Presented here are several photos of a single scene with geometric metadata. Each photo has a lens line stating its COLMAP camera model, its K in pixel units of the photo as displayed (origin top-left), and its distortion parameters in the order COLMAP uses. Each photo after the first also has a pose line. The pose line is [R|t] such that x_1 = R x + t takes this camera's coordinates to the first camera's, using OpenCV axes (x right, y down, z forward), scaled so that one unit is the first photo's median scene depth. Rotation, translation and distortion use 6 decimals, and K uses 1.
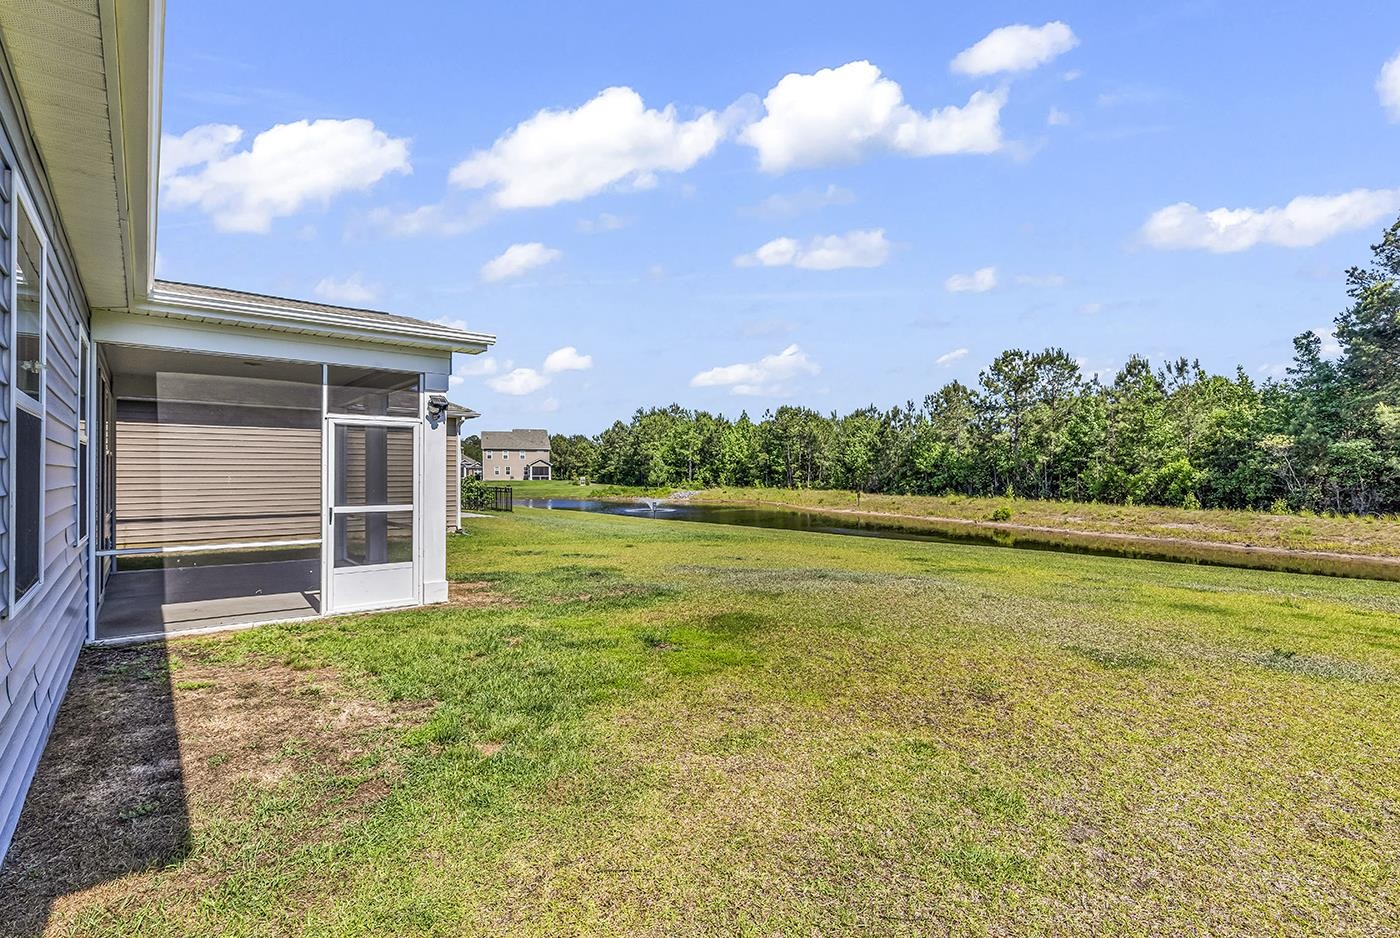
lens RADIAL K [[657.2, 0, 700.0], [0, 657.2, 469.0], [0, 0, 1]] dist [-0.000400, 0.000096]
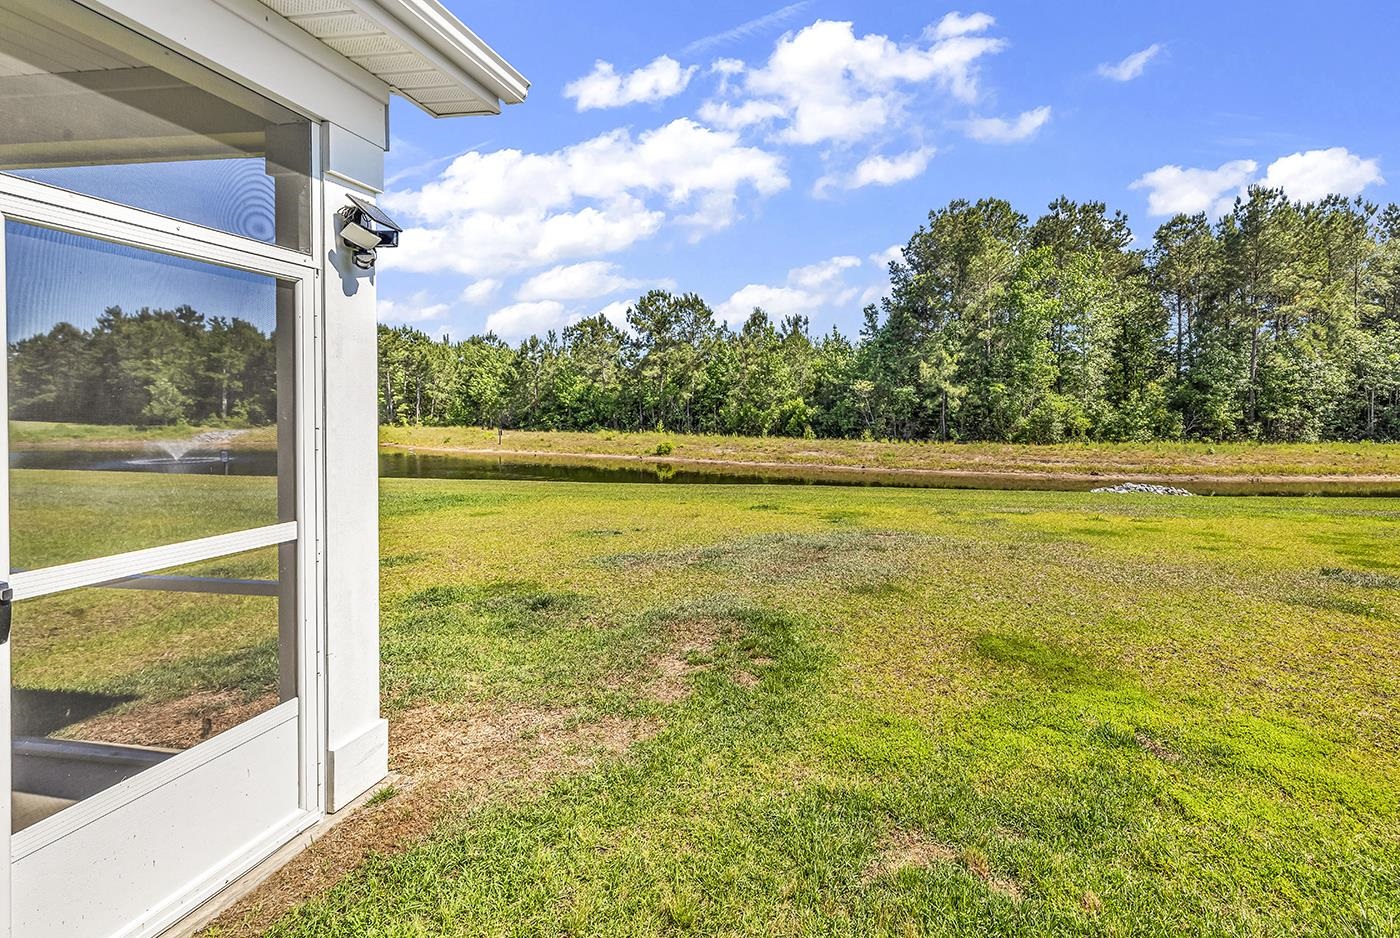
lens RADIAL K [[639.7, 0, 700.1], [0, 639.7, 411.8], [0, 0, 1]] dist [0.001211, 0.000211]
pose [[0.737971, -0.000040, 0.674833, -0.158022], [-0.011100, 0.999864, 0.012198, -0.001569], [-0.674741, -0.016492, 0.737870, 0.198620]]
